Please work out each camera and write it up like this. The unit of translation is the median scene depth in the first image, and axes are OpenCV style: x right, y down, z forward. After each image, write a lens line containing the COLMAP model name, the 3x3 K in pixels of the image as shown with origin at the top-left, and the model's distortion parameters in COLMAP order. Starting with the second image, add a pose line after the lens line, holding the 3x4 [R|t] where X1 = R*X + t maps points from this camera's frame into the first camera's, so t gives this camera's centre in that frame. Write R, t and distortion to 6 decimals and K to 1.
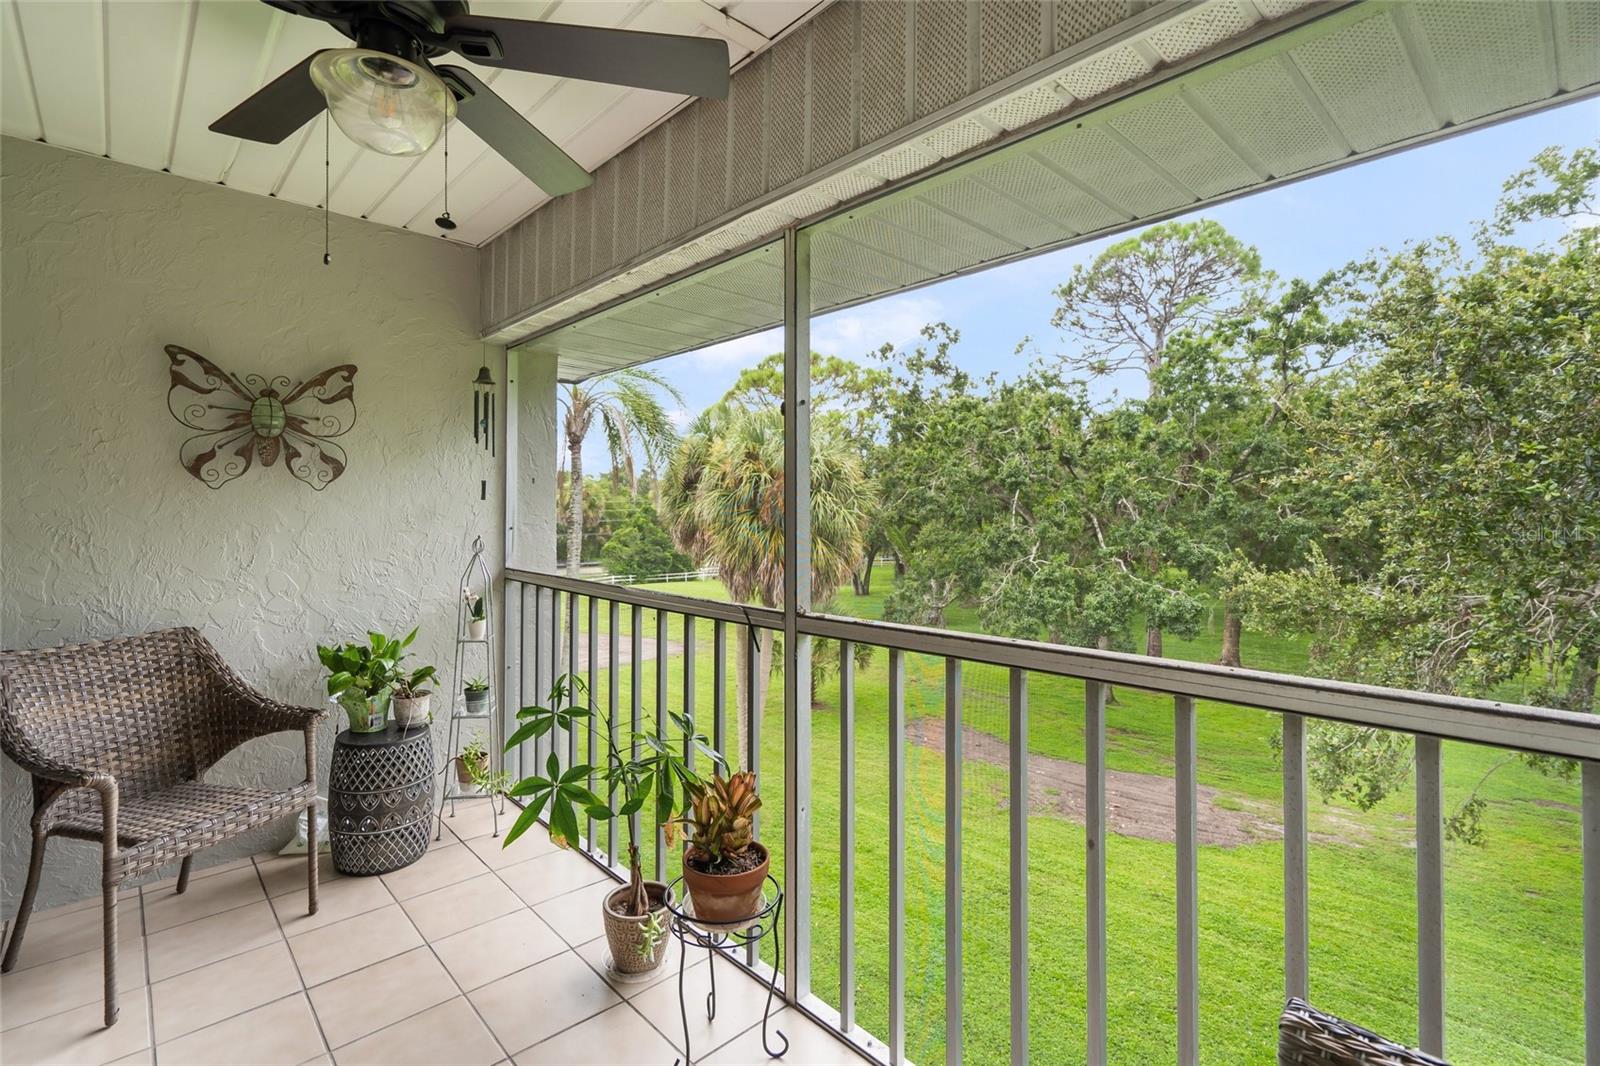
lens RADIAL K [[730.1, 0, 795.4], [0, 730.1, 536.2], [0, 0, 1]] dist [-0.001558, -0.000013]
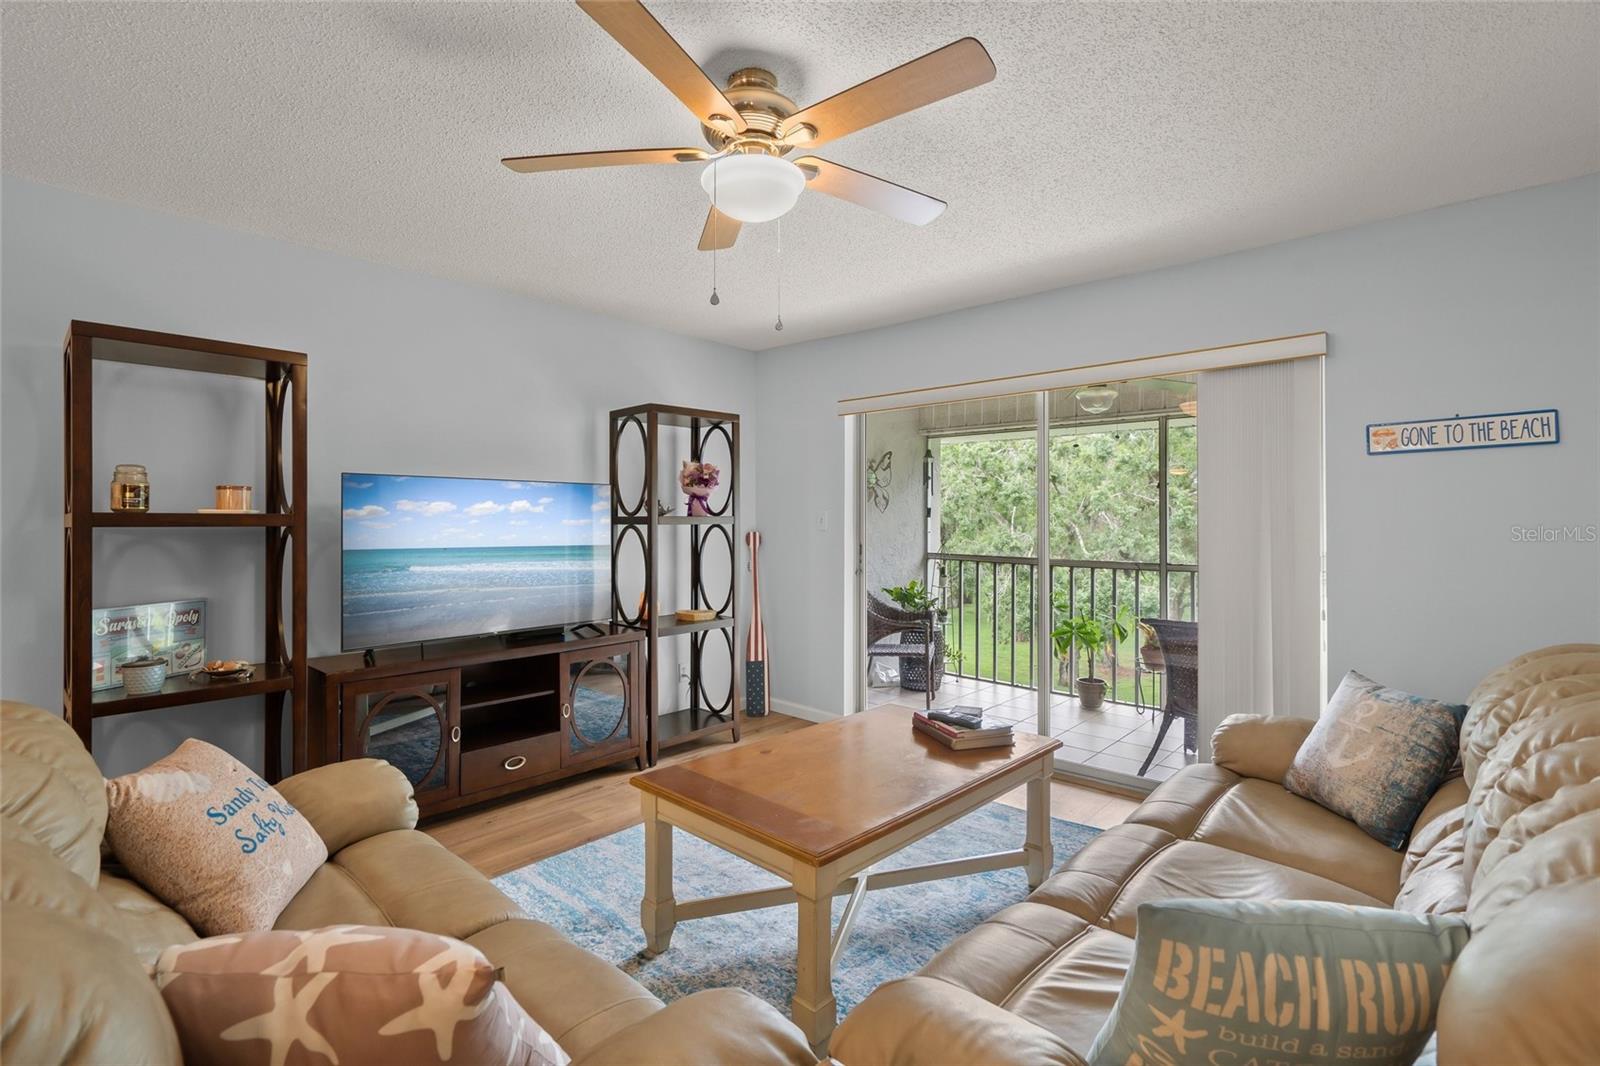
lens RADIAL K [[730.1, 0, 795.4], [0, 730.1, 536.2], [0, 0, 1]] dist [-0.001558, -0.000013]
pose [[0.996161, 0.003003, 0.087486, -0.915012], [-0.002037, 0.999936, -0.011128, 0.023336], [-0.087514, 0.010907, 0.996104, -0.887025]]
